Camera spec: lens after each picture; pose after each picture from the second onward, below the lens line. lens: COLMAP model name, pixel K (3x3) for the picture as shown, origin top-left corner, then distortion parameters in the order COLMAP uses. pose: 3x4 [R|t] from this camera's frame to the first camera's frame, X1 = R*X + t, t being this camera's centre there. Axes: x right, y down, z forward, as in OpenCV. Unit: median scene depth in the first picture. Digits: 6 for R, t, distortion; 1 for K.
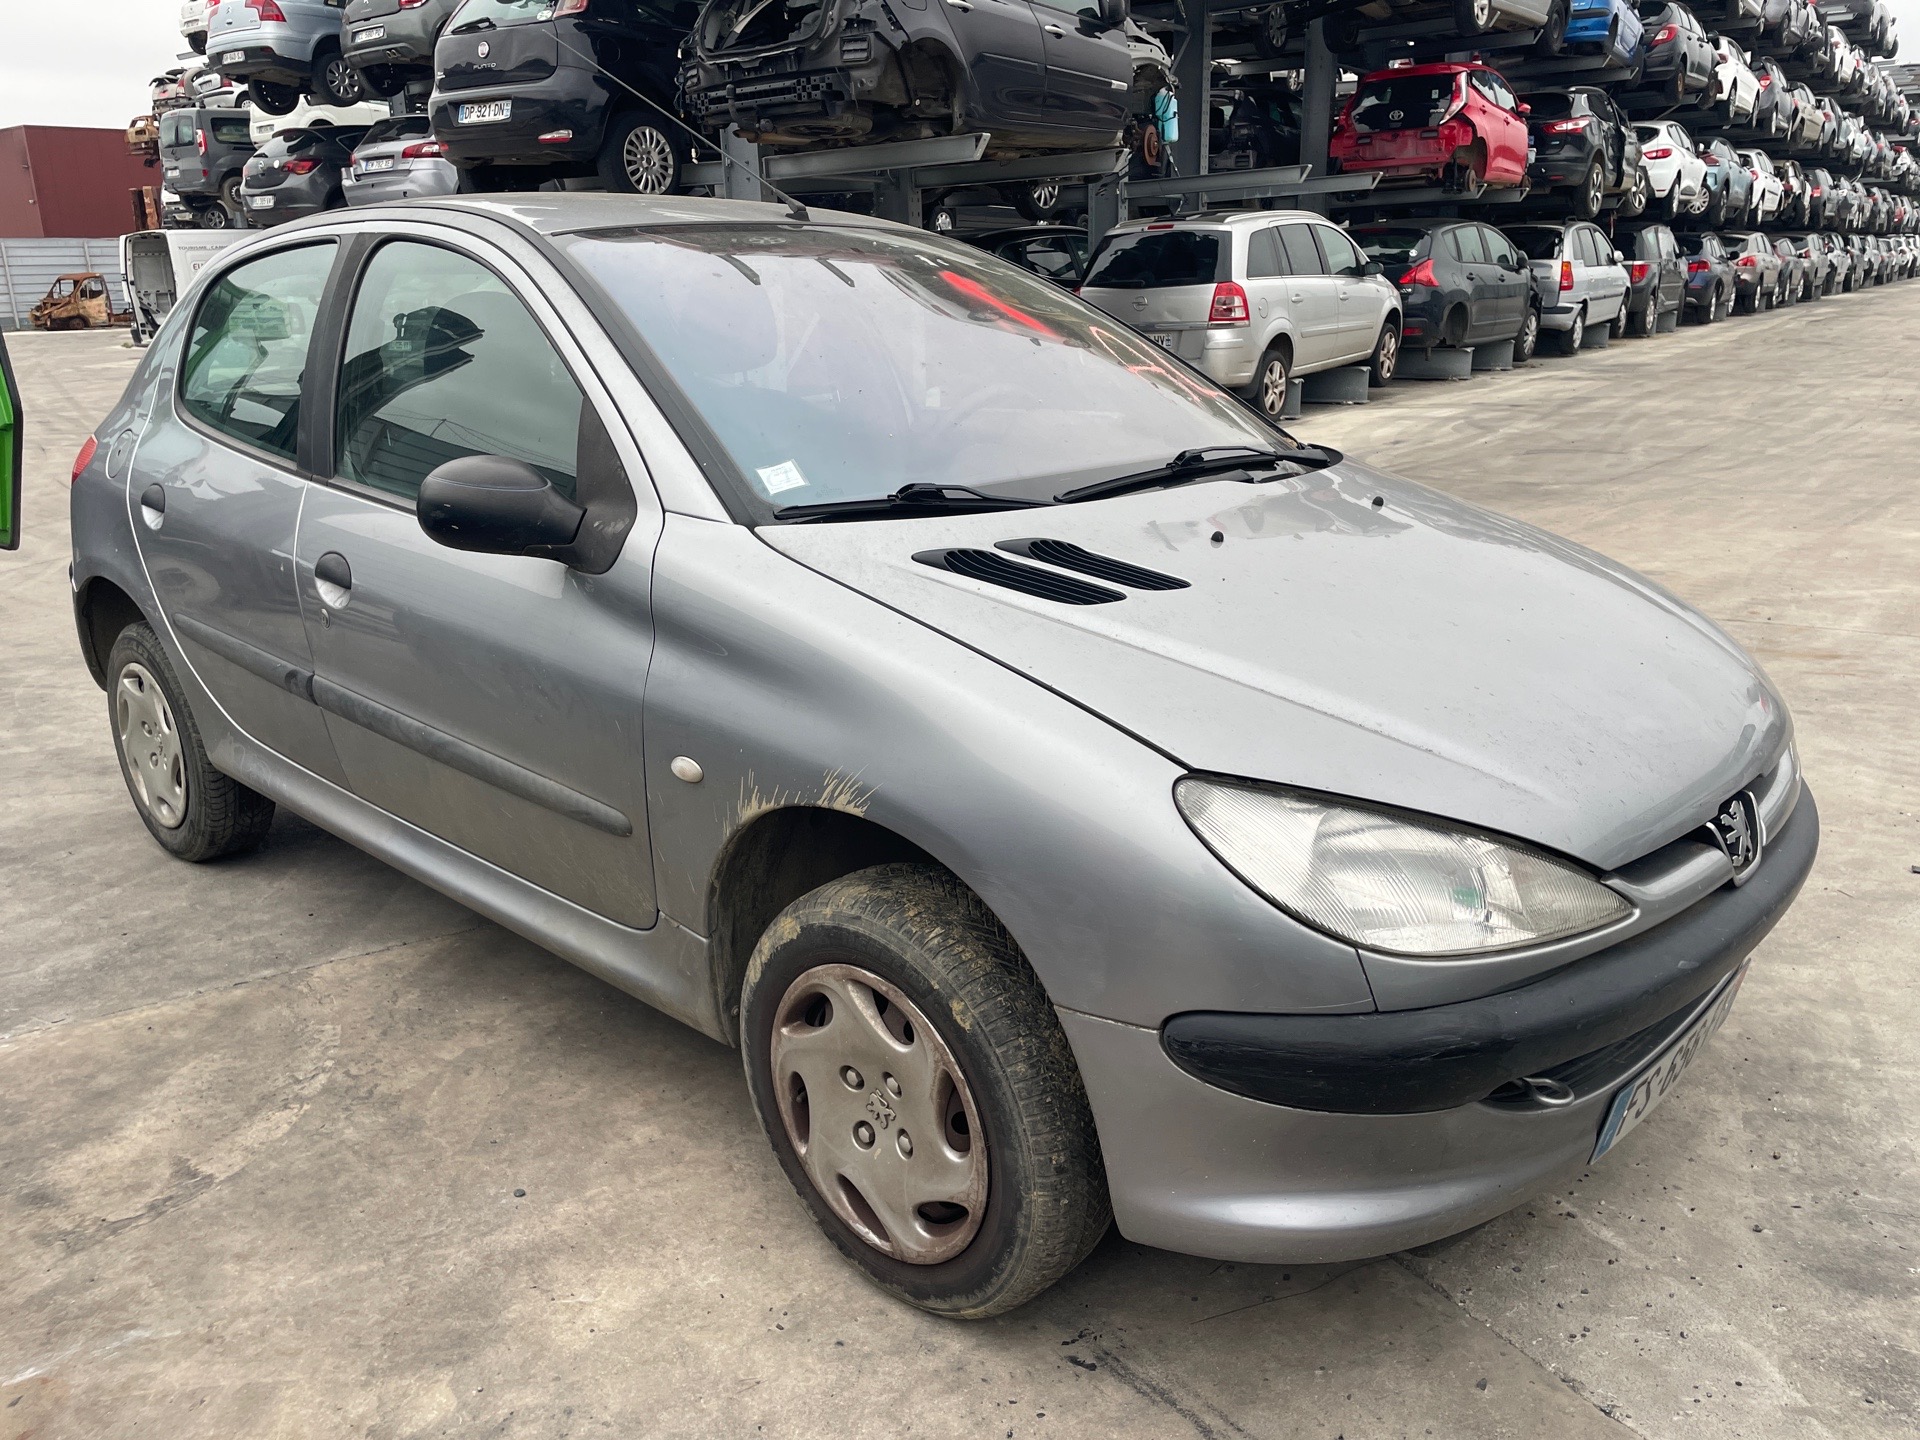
lens RADIAL K [[1453.8, 0, 962.4], [0, 1453.8, 720.0], [0, 0, 1]] dist [0.079299, -0.107013]
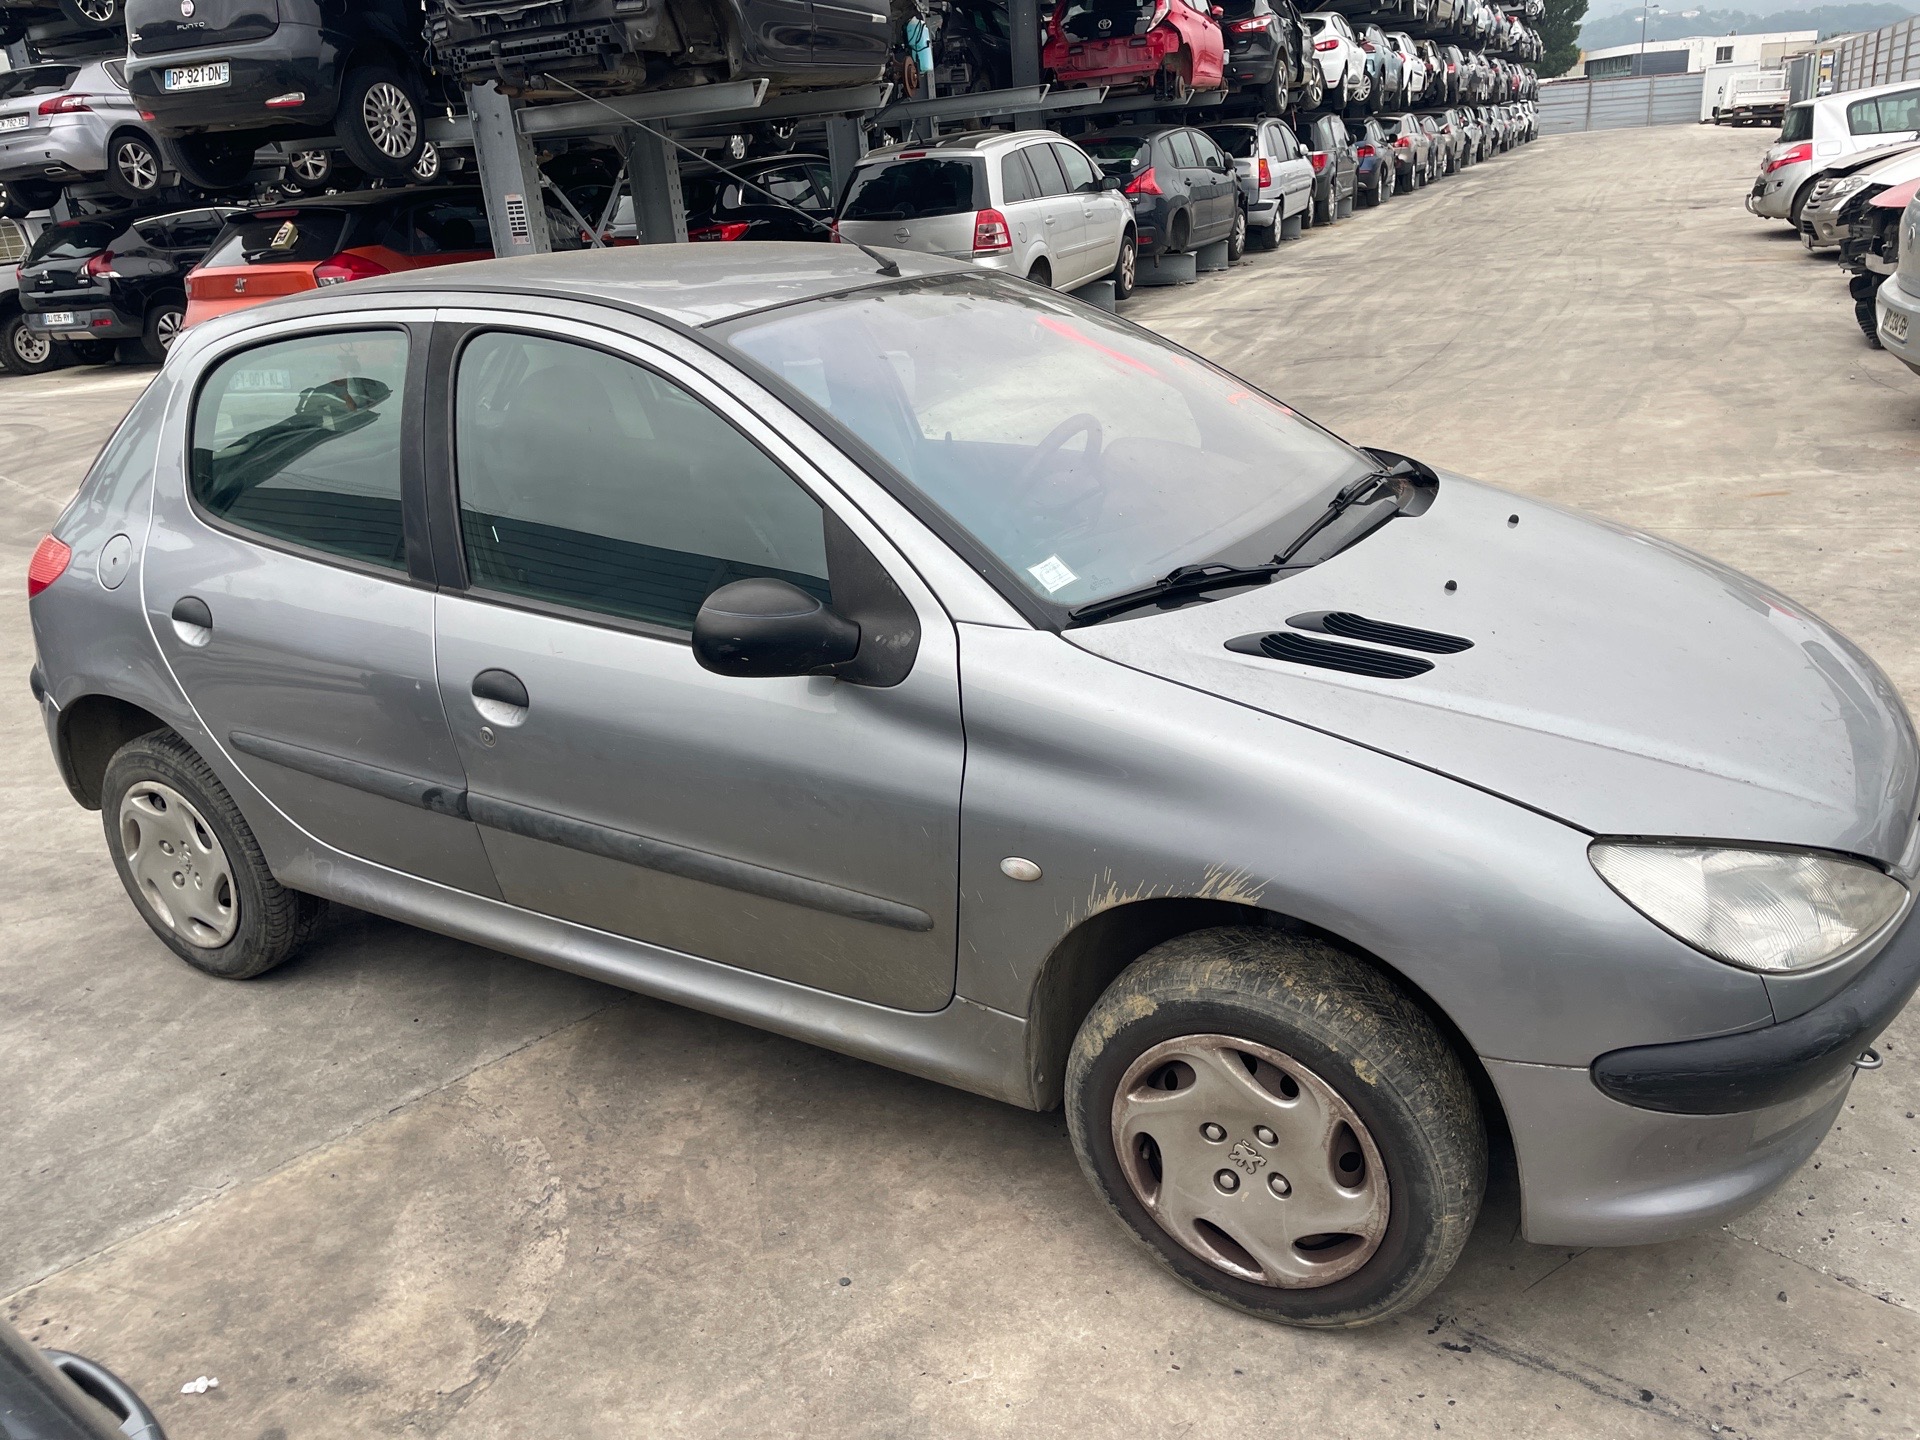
lens RADIAL K [[1453.8, 0, 957.2], [0, 1453.8, 728.3], [0, 0, 1]] dist [0.079299, -0.107013]
pose [[0.975262, -0.125287, 0.182117, -0.304462], [0.113113, 0.990686, 0.075808, -0.111368], [-0.189919, -0.053333, 0.980350, -0.004599]]
